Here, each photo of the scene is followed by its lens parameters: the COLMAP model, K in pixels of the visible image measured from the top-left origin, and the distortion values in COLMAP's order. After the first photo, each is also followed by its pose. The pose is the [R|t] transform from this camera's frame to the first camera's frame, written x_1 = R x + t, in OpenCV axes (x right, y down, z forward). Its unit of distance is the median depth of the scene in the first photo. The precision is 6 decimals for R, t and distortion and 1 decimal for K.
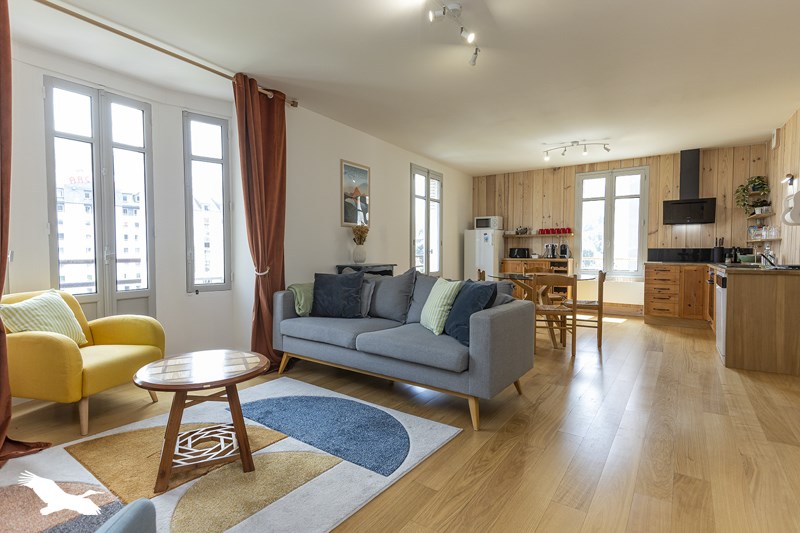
lens RADIAL K [[409.2, 0, 400.1], [0, 409.2, 263.3], [0, 0, 1]] dist [0.081198, -0.058086]
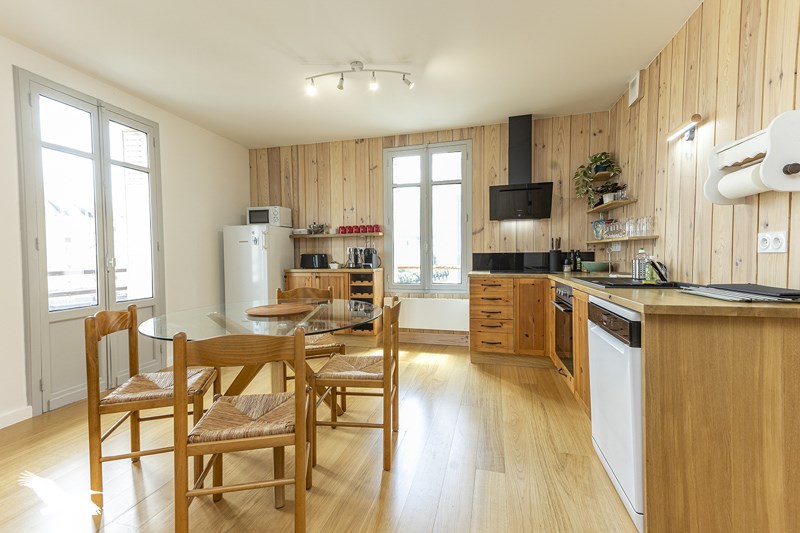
lens RADIAL K [[355.2, 0, 398.8], [0, 355.2, 263.5], [0, 0, 1]] dist [0.049047, -0.000355]
pose [[0.946324, -0.017984, 0.322719, 0.282170], [0.021211, 0.999754, -0.006487, -0.016824], [-0.322523, 0.012984, 0.946473, 0.474143]]
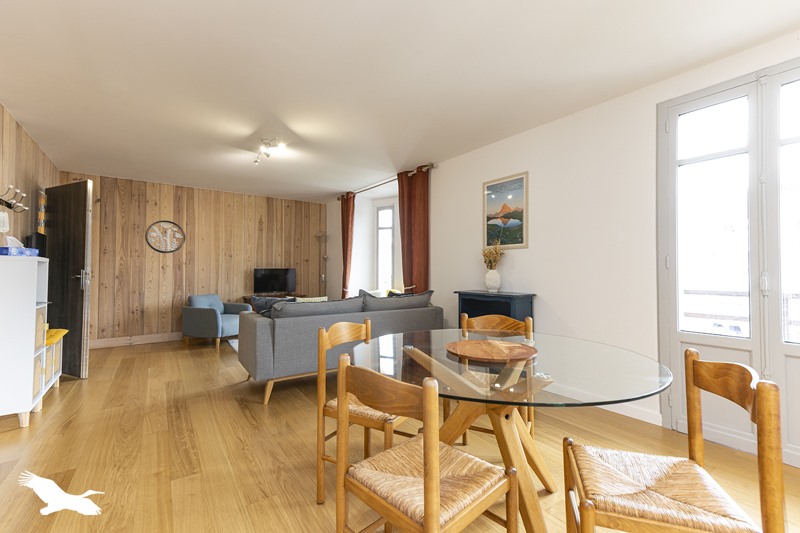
lens RADIAL K [[355.2, 0, 398.8], [0, 355.2, 263.5], [0, 0, 1]] dist [0.049047, -0.000355]
pose [[-0.353361, -0.026060, -0.935124, 0.547104], [-0.033001, 0.999337, -0.015379, -0.031565], [0.934905, 0.025425, -0.353987, 0.856341]]
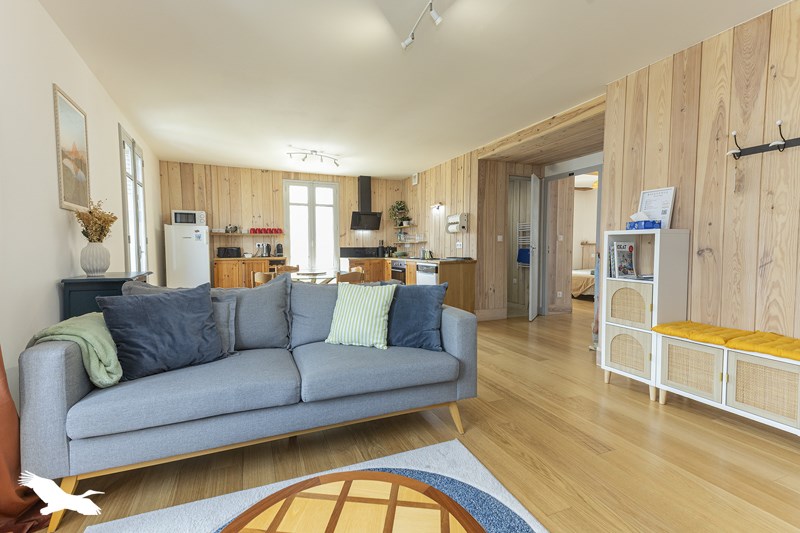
lens RADIAL K [[355.2, 0, 398.8], [0, 355.2, 263.5], [0, 0, 1]] dist [0.049047, -0.000355]
pose [[0.534586, -0.041876, 0.844076, -0.248106], [0.033297, 0.999040, 0.028476, -0.011972], [-0.844458, 0.012883, 0.535467, 0.276073]]
